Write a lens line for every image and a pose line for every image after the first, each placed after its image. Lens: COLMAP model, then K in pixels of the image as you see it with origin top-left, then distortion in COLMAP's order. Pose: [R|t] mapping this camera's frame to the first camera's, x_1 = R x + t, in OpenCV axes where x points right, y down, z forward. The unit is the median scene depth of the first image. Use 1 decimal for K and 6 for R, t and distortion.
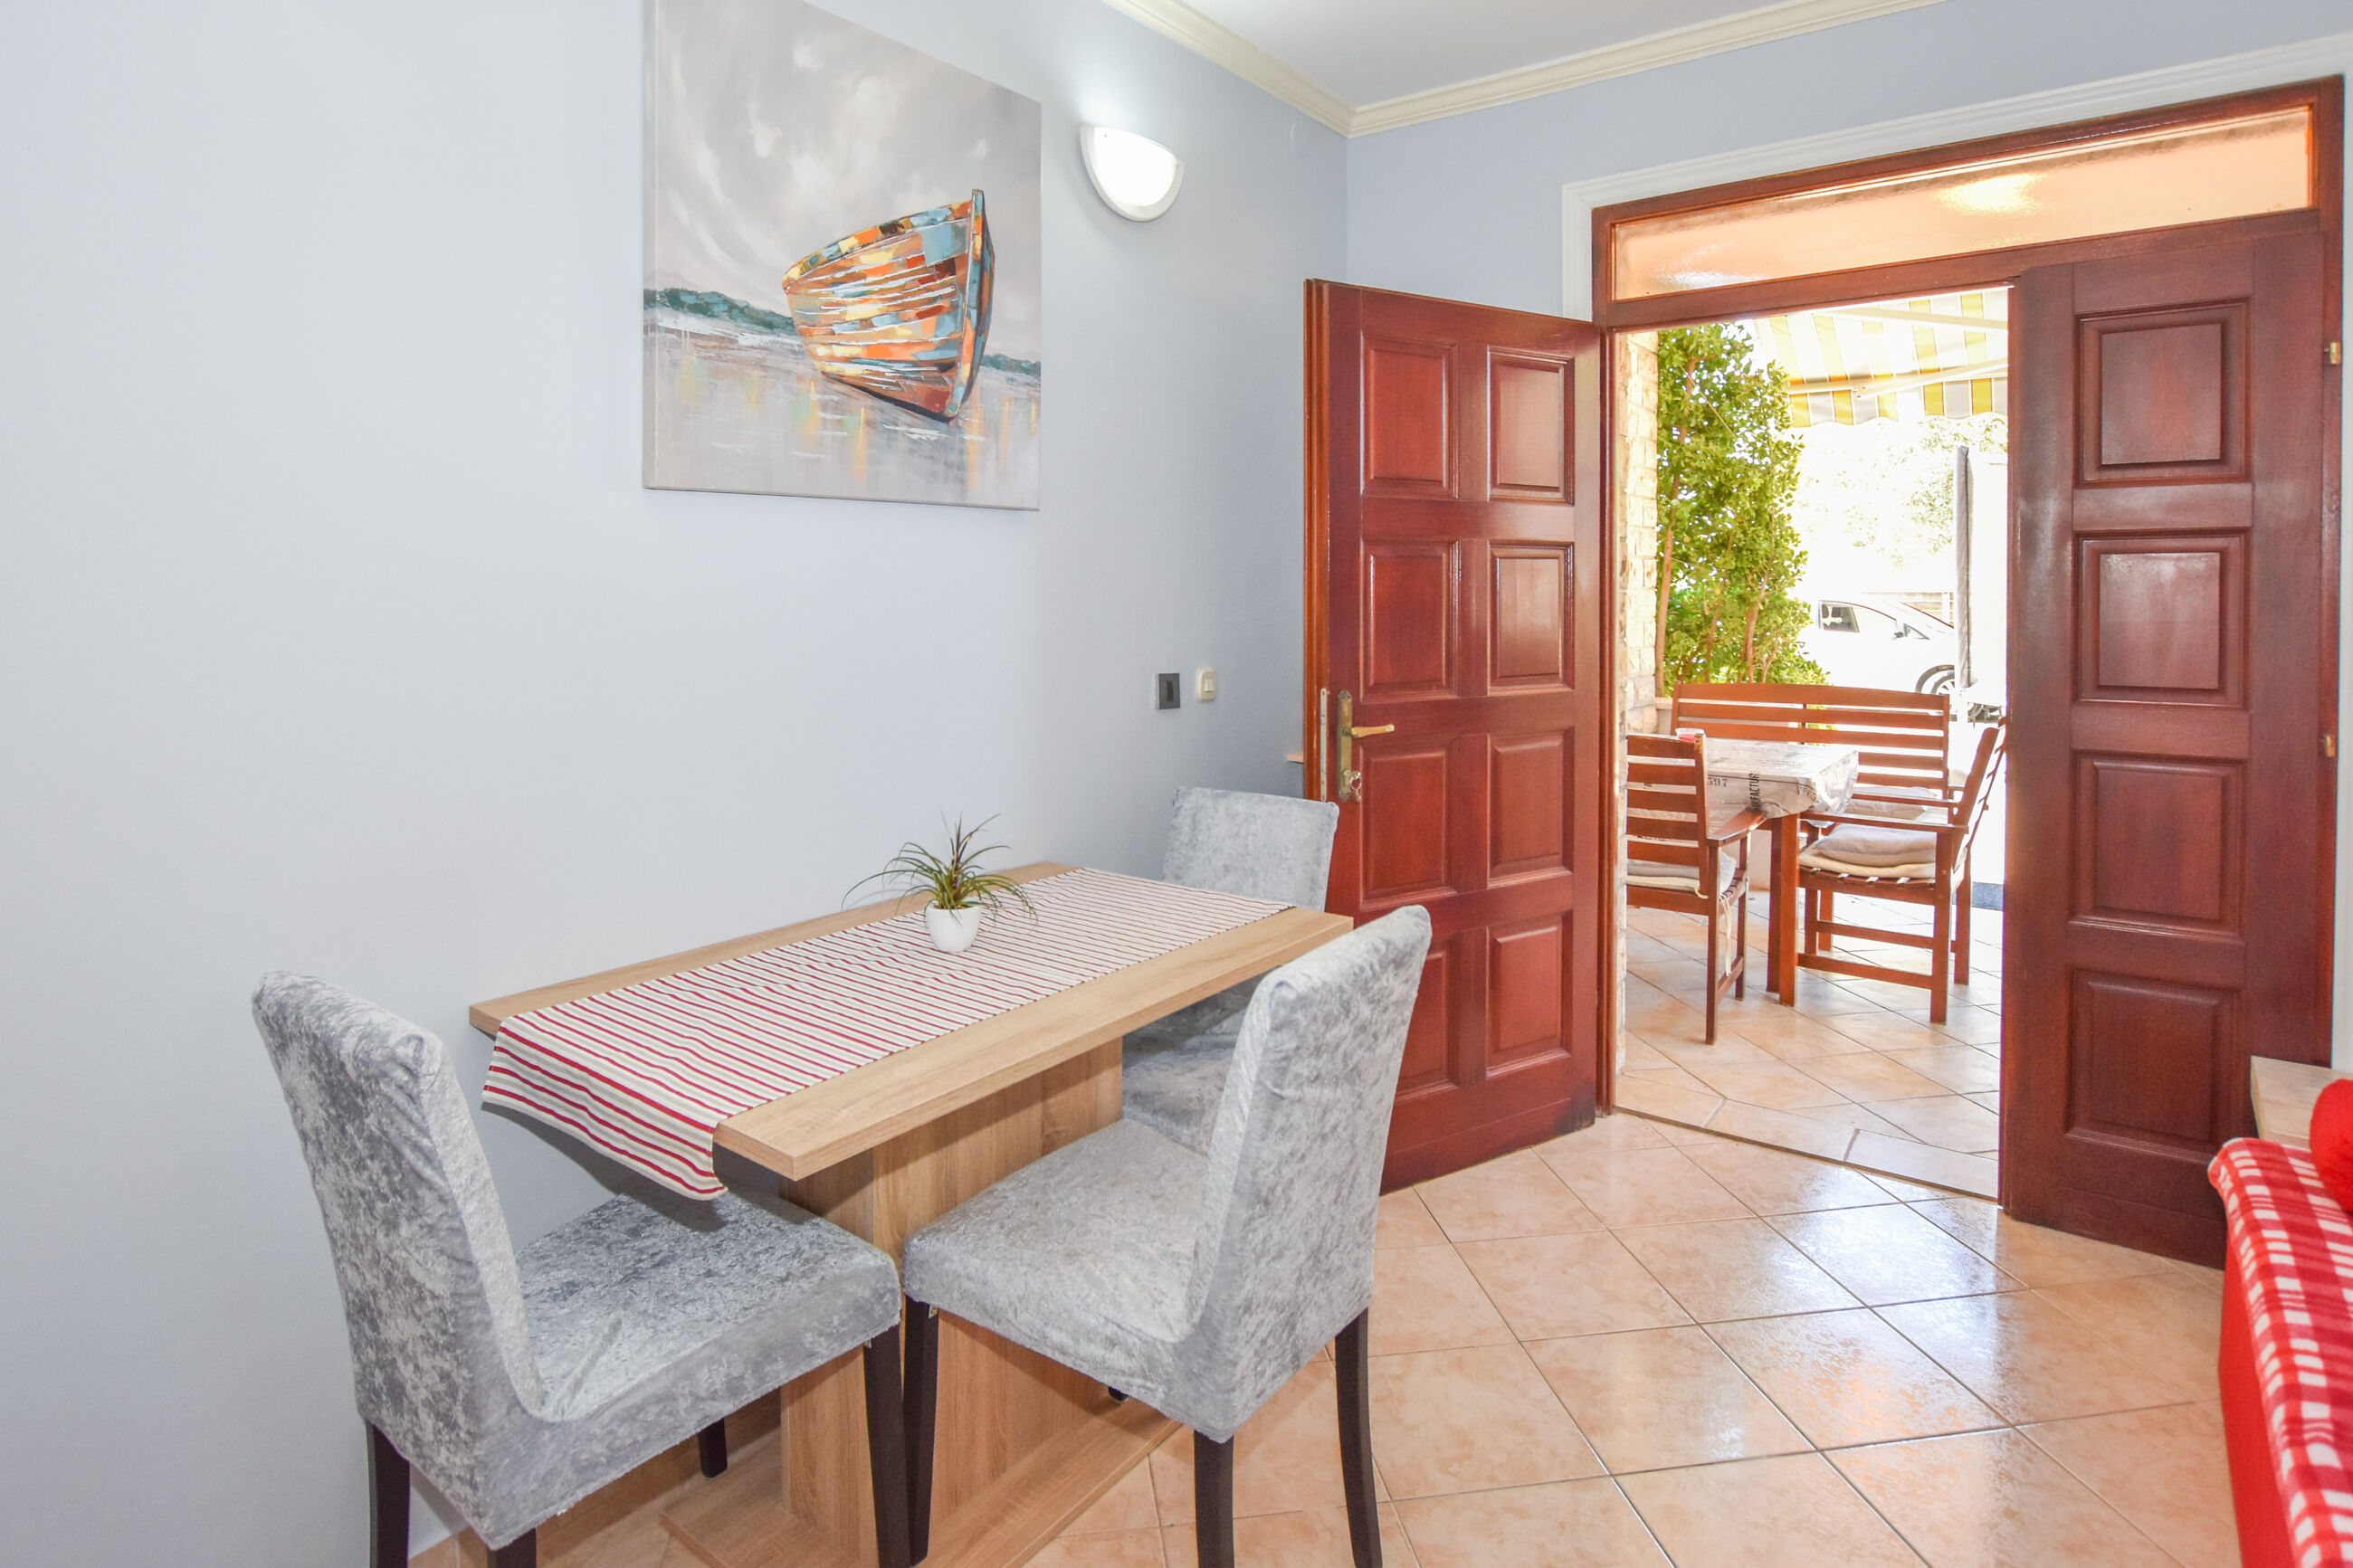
lens RADIAL K [[1223.0, 0, 1177.0], [0, 1223.0, 623.9], [0, 0, 1]] dist [-0.000189, -0.000011]
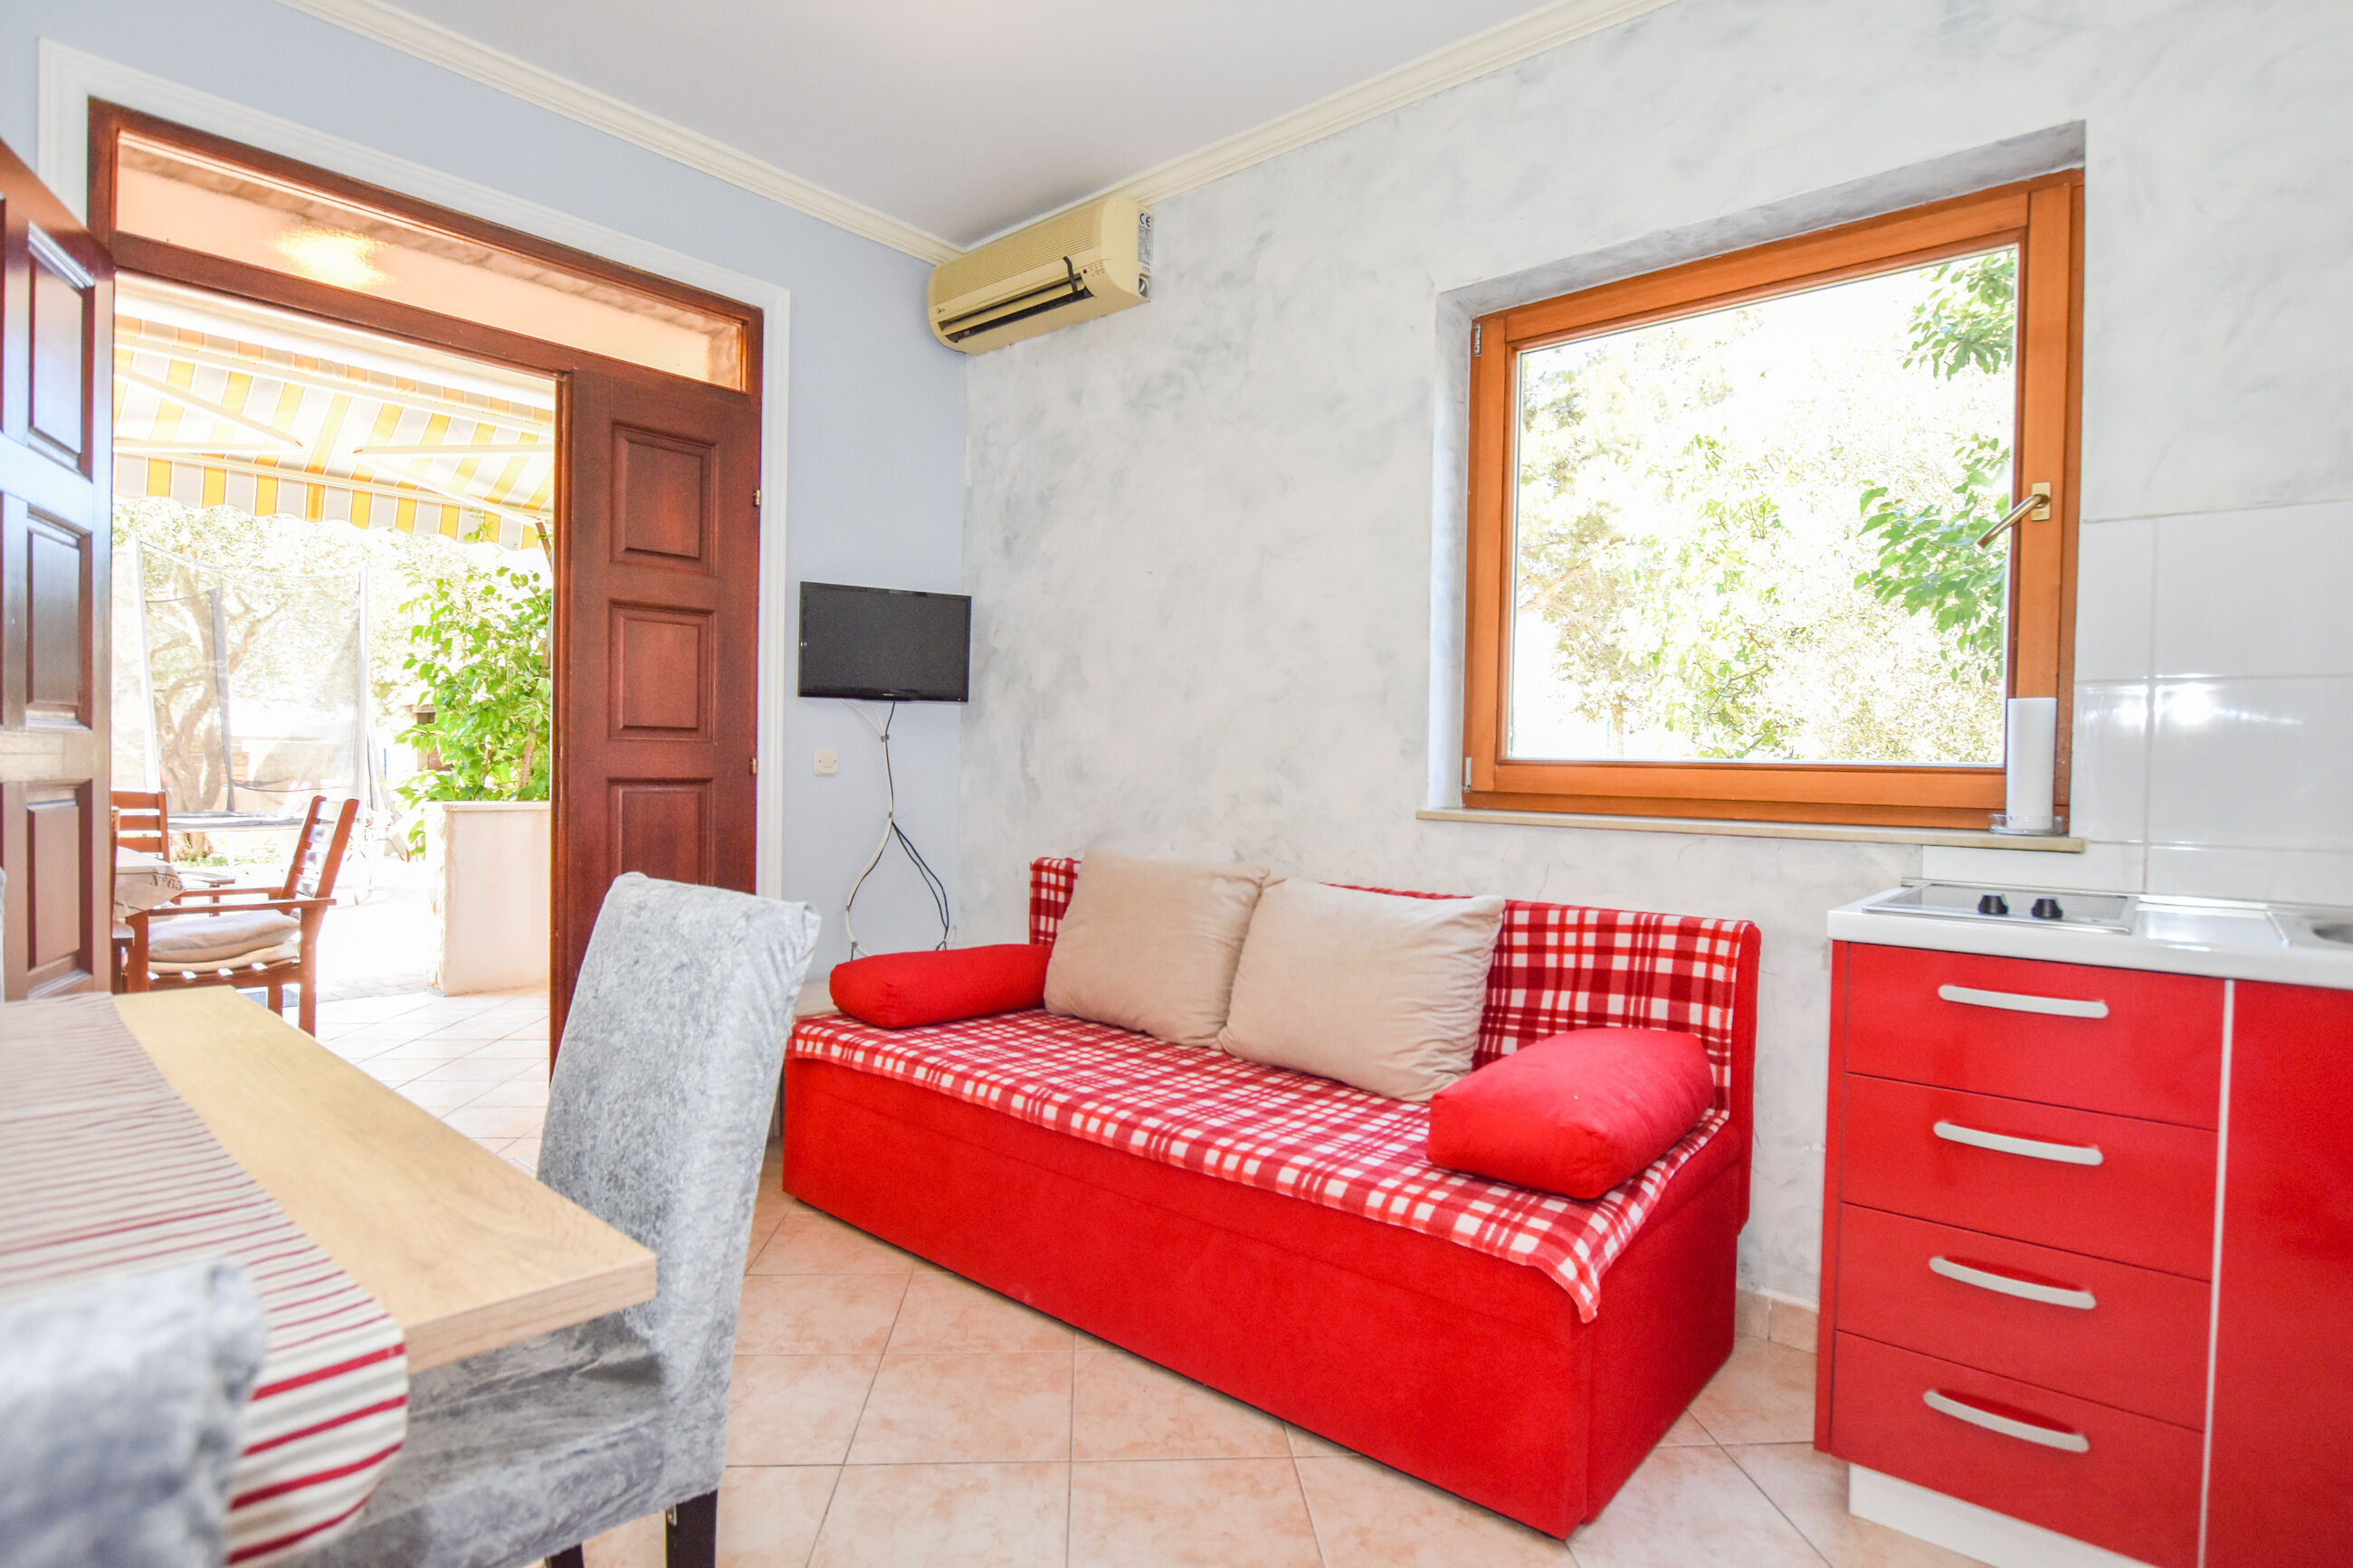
lens RADIAL K [[1208.8, 0, 1176.5], [0, 1208.8, 784.0], [0, 0, 1]] dist [0.000125, -0.000067]
pose [[0.059333, -0.013646, 0.998145, -0.496632], [0.014061, 0.999819, 0.012833, 0.112717], [-0.998139, 0.013274, 0.059514, 0.396025]]
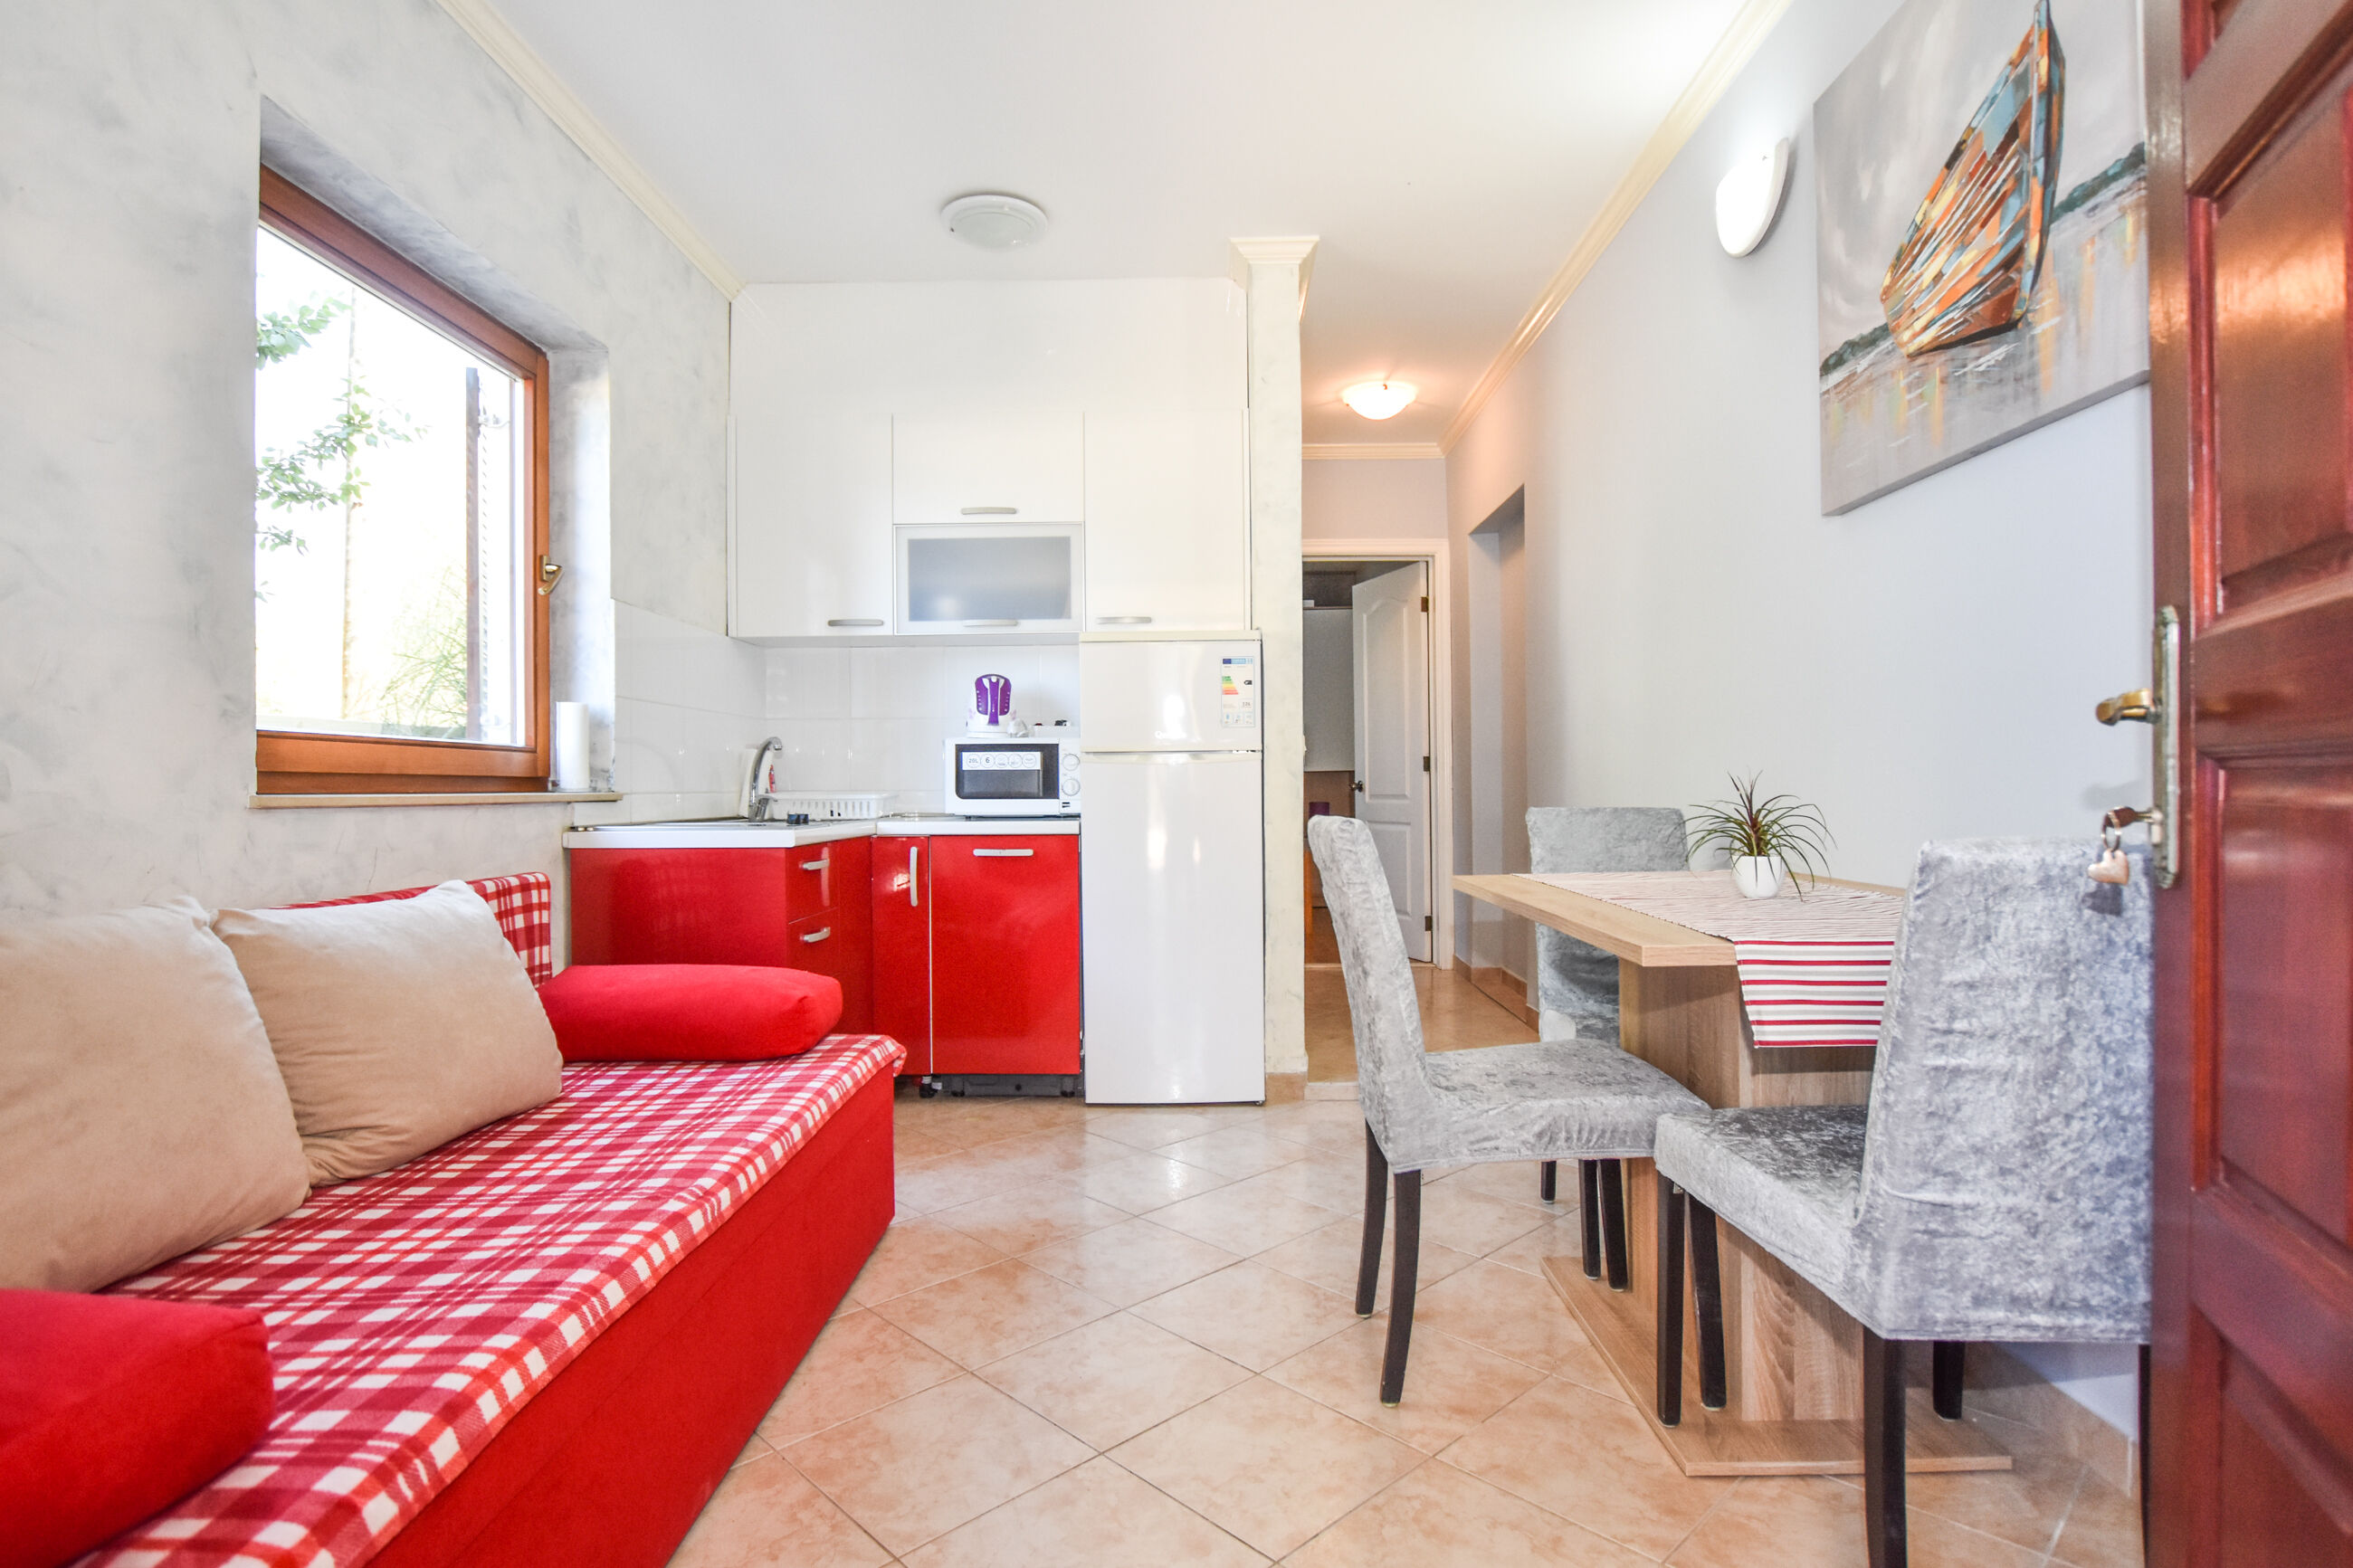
lens RADIAL K [[1208.8, 0, 1176.5], [0, 1208.8, 784.0], [0, 0, 1]] dist [0.000125, -0.000067]
pose [[-0.803153, 0.009250, -0.595700, 0.751634], [-0.006966, 0.999665, 0.024914, 0.123381], [0.595732, 0.024159, -0.802820, 1.347769]]
